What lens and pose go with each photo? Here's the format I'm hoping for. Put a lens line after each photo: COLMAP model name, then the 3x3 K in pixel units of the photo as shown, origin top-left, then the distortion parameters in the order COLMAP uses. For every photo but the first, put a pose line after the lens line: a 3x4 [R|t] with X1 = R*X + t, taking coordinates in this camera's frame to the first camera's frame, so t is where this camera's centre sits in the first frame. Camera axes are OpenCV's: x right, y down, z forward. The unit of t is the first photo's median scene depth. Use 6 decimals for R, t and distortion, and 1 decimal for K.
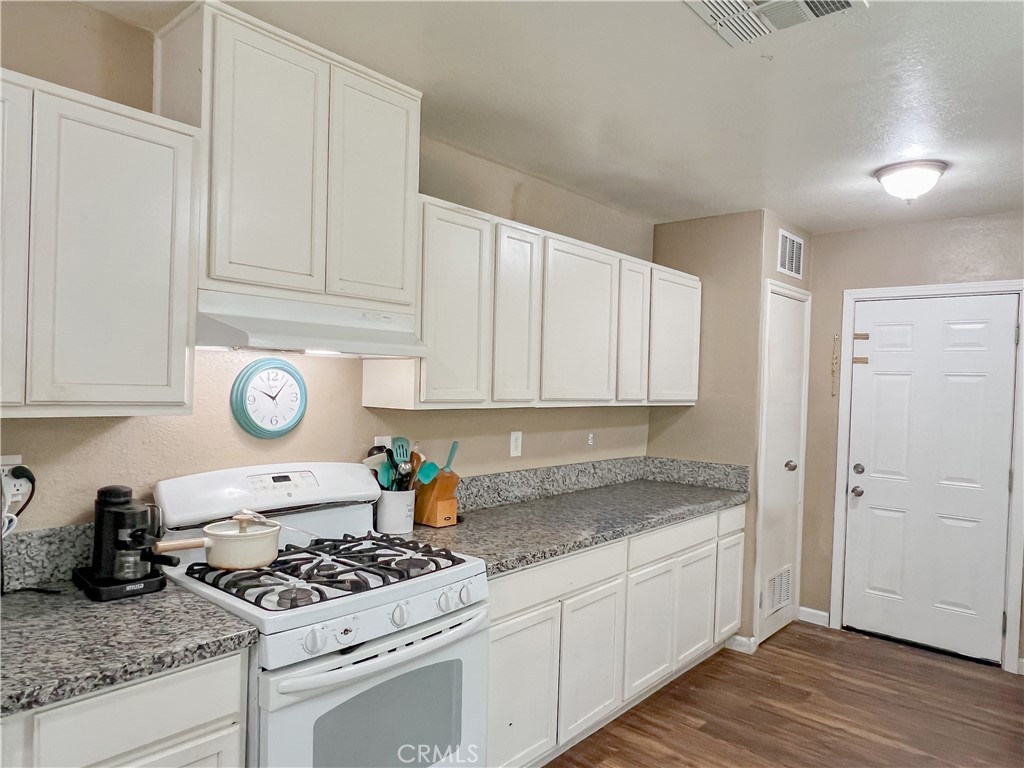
lens RADIAL K [[659.4, 0, 511.1], [0, 659.4, 386.8], [0, 0, 1]] dist [0.000051, -0.001585]
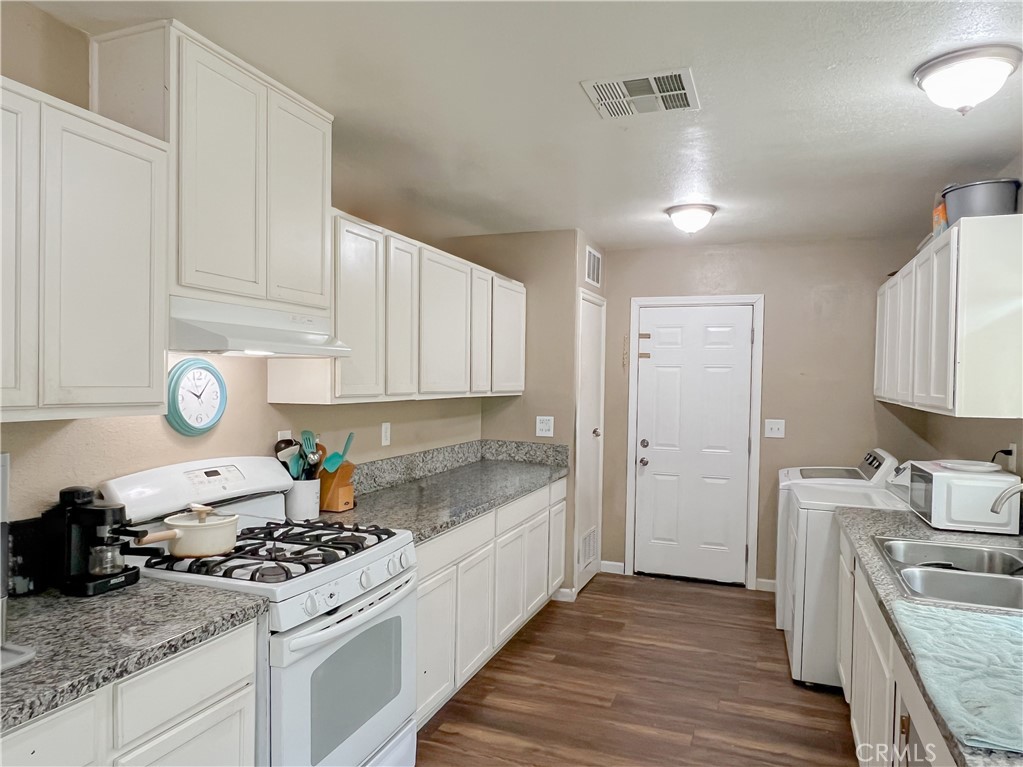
lens RADIAL K [[658.7, 0, 513.4], [0, 658.7, 385.8], [0, 0, 1]] dist [0.000051, -0.001585]
pose [[0.938944, -0.018307, 0.343581, -0.212674], [0.014685, 0.999806, 0.013140, -0.005539], [-0.343755, -0.007292, 0.939031, -0.123021]]
